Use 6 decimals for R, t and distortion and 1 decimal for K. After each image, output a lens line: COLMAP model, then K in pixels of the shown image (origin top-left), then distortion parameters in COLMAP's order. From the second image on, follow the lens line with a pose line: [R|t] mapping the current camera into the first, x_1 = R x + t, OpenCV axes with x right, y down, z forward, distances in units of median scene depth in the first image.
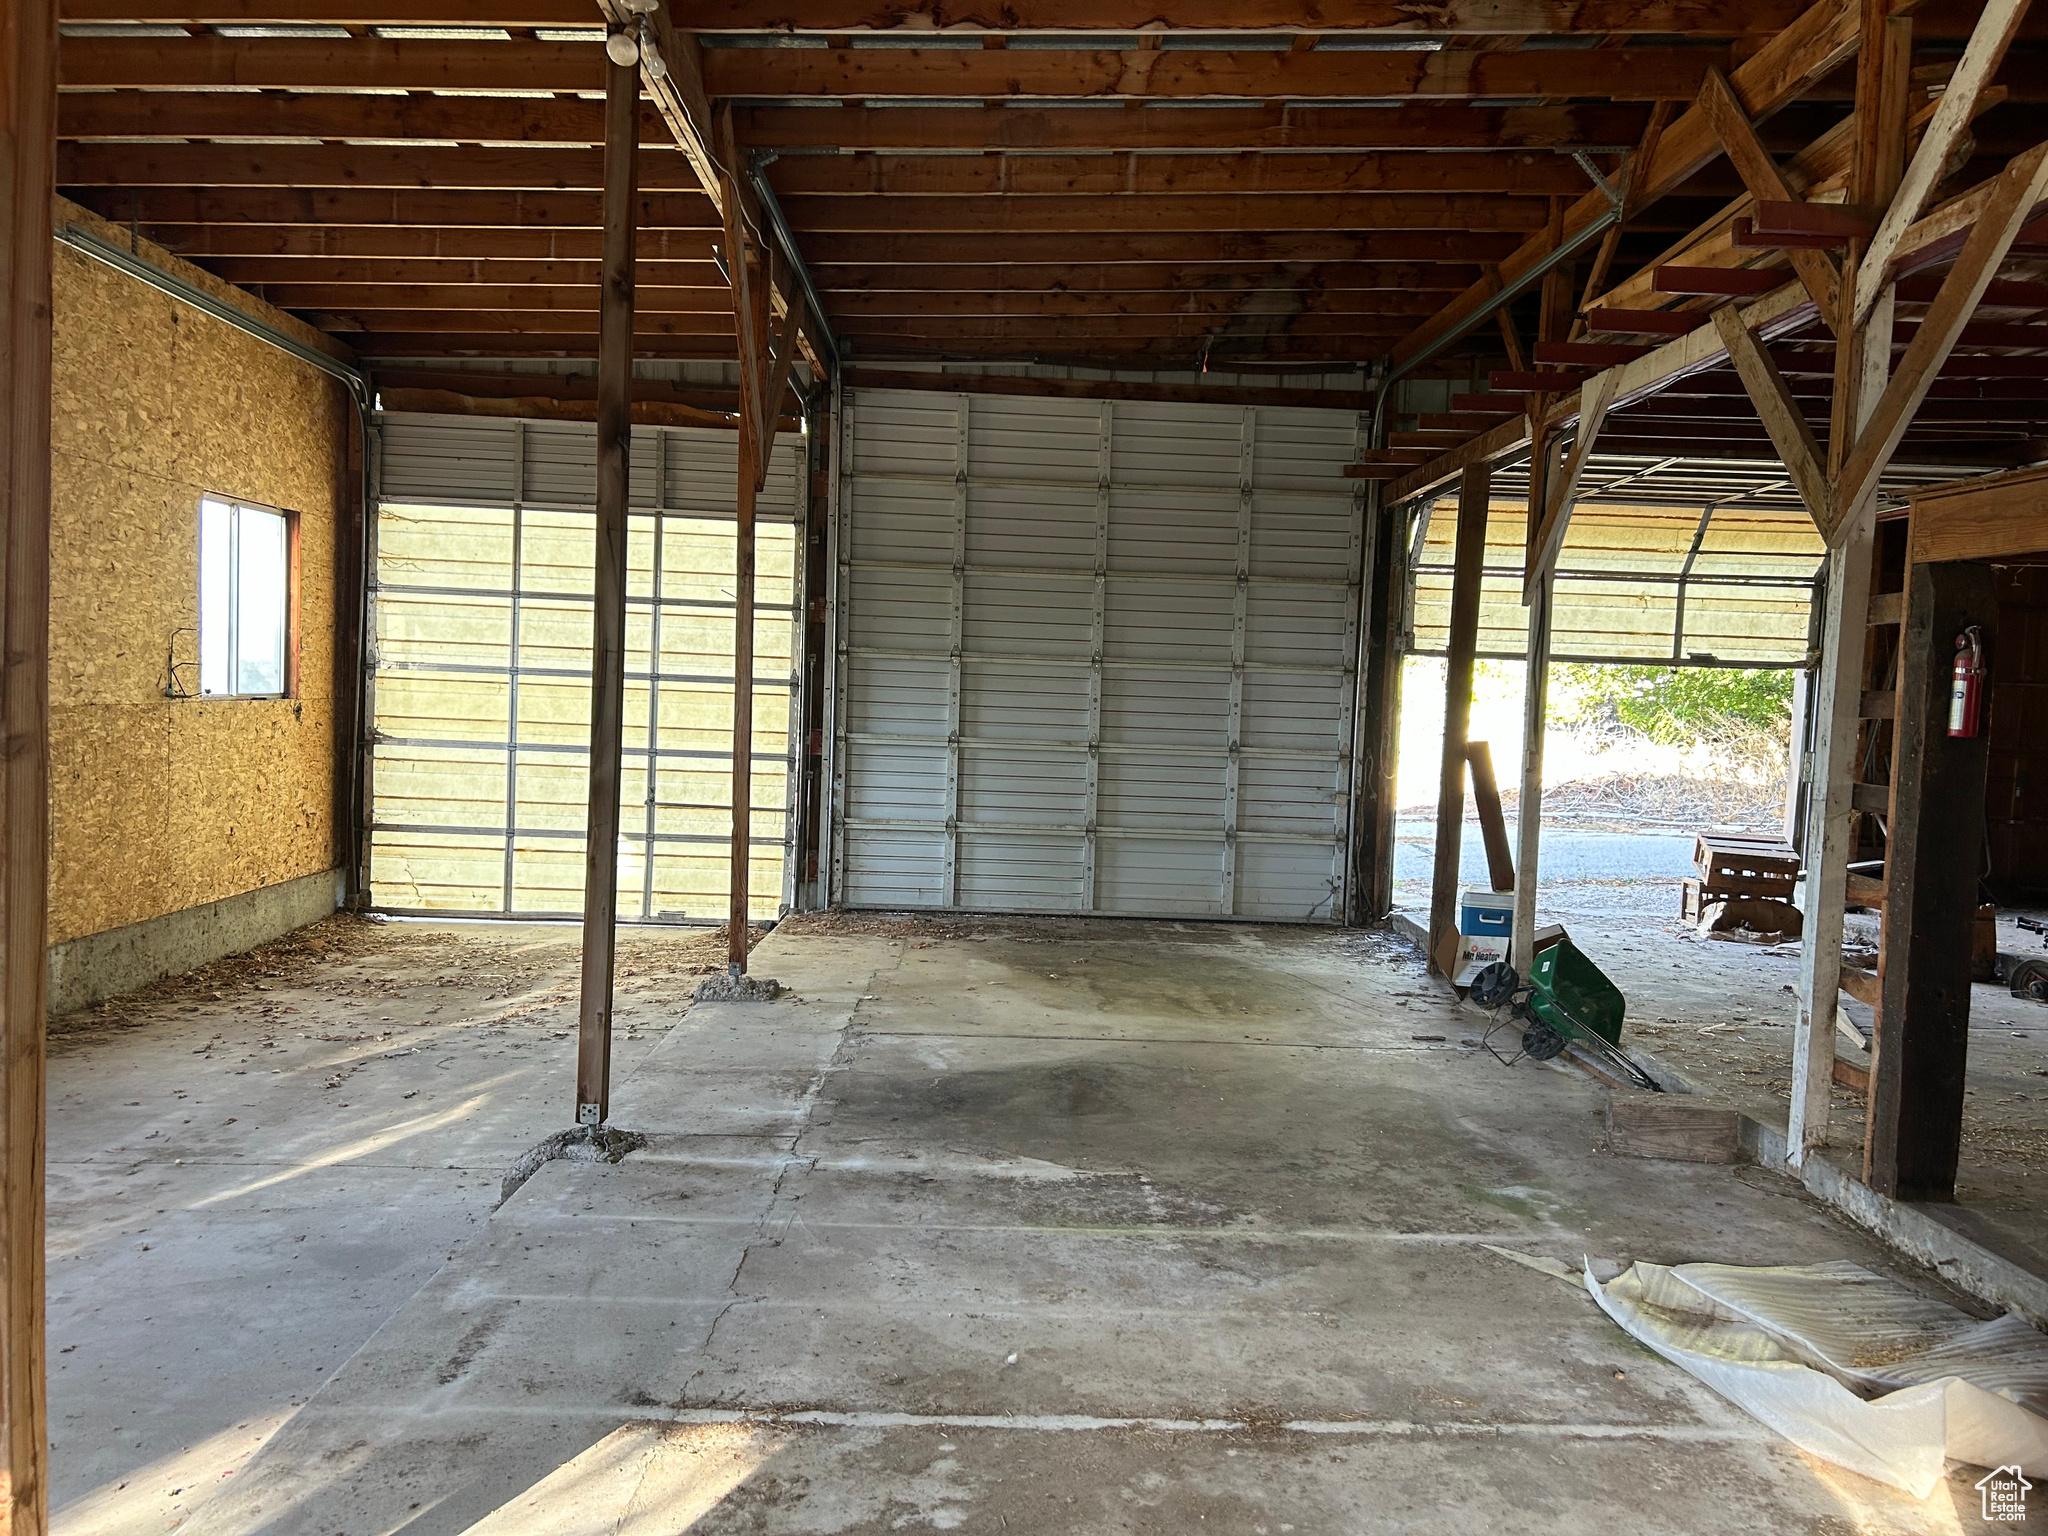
lens RADIAL K [[1537.8, 0, 1024.0], [0, 1537.8, 768.0], [0, 0, 1]] dist [0.043664, -0.035408]
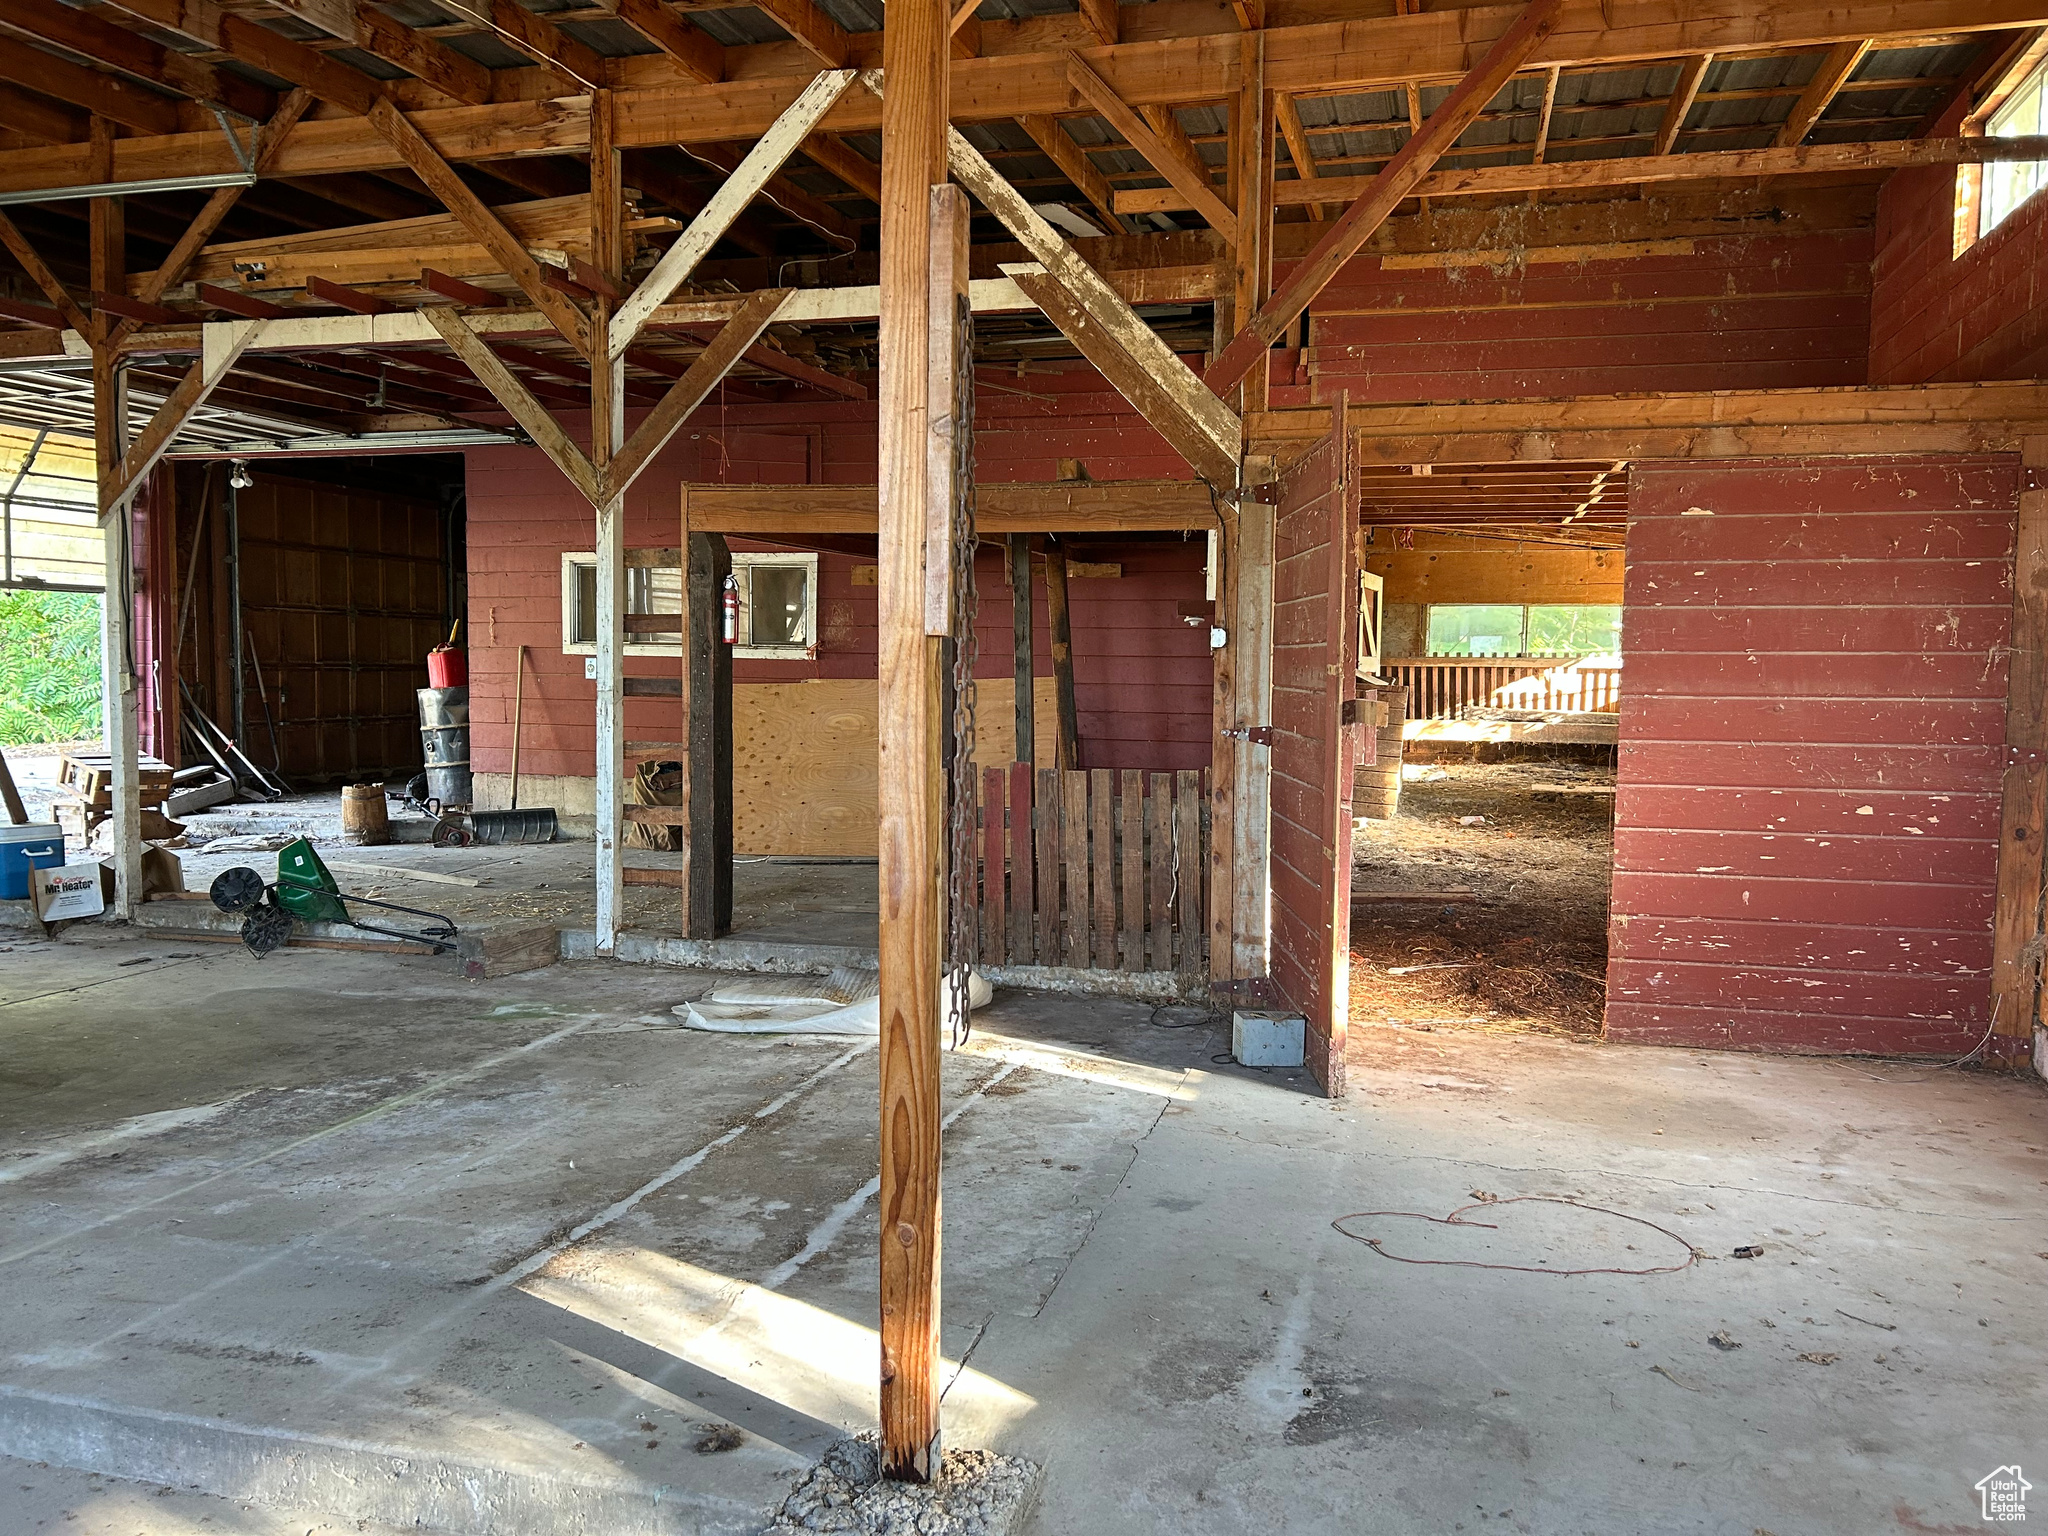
lens RADIAL K [[1537.8, 0, 1024.0], [0, 1537.8, 768.0], [0, 0, 1]] dist [0.043664, -0.035408]
pose [[0.301727, -0.096256, 0.948523, -0.878798], [0.049540, 0.995129, 0.085227, -0.013030], [-0.952106, 0.021275, 0.305026, 0.243087]]
